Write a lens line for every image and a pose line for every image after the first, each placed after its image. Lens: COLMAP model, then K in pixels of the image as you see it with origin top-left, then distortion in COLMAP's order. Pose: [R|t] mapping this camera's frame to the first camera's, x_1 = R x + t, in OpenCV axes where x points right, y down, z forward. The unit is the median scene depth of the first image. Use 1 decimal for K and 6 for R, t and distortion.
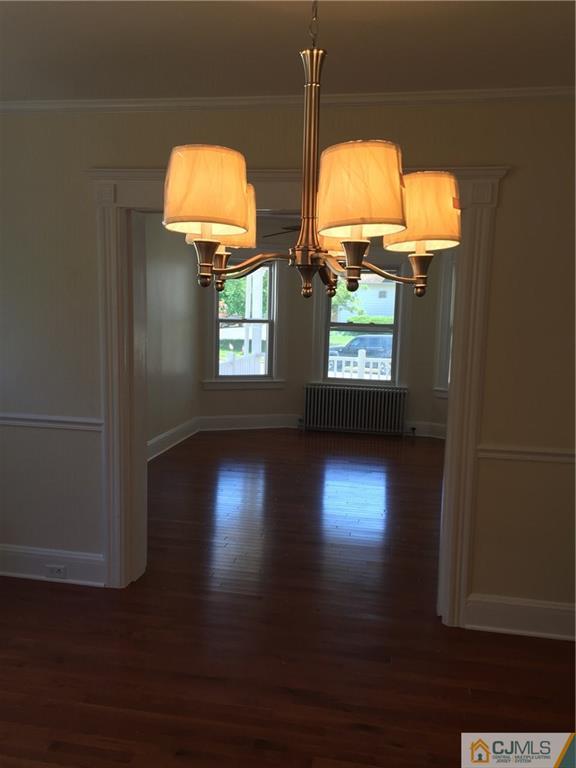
lens RADIAL K [[661.0, 0, 291.7], [0, 661.0, 380.9], [0, 0, 1]] dist [0.079529, -0.099850]
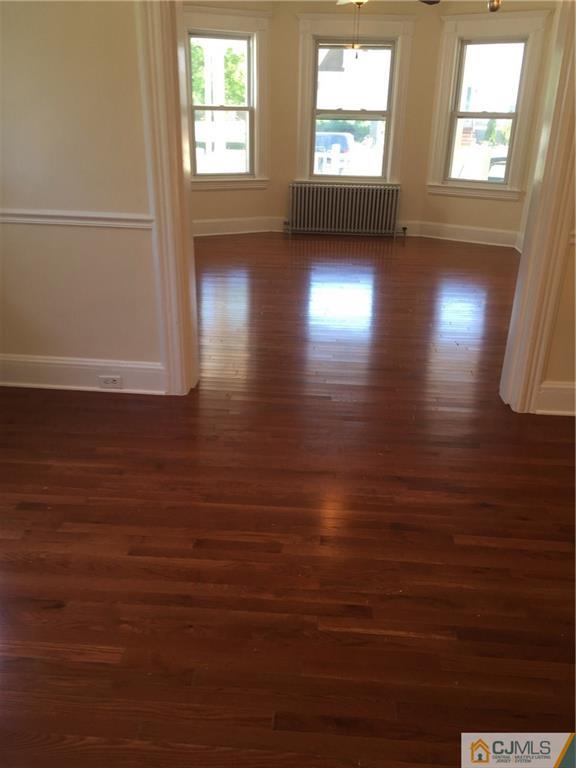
lens RADIAL K [[661.0, 0, 289.3], [0, 661.0, 383.9], [0, 0, 1]] dist [0.079529, -0.099850]
pose [[0.993185, -0.051290, 0.104661, -0.096387], [0.019752, 0.959049, 0.282550, 0.012426], [-0.114867, -0.278557, 0.953526, 0.033960]]
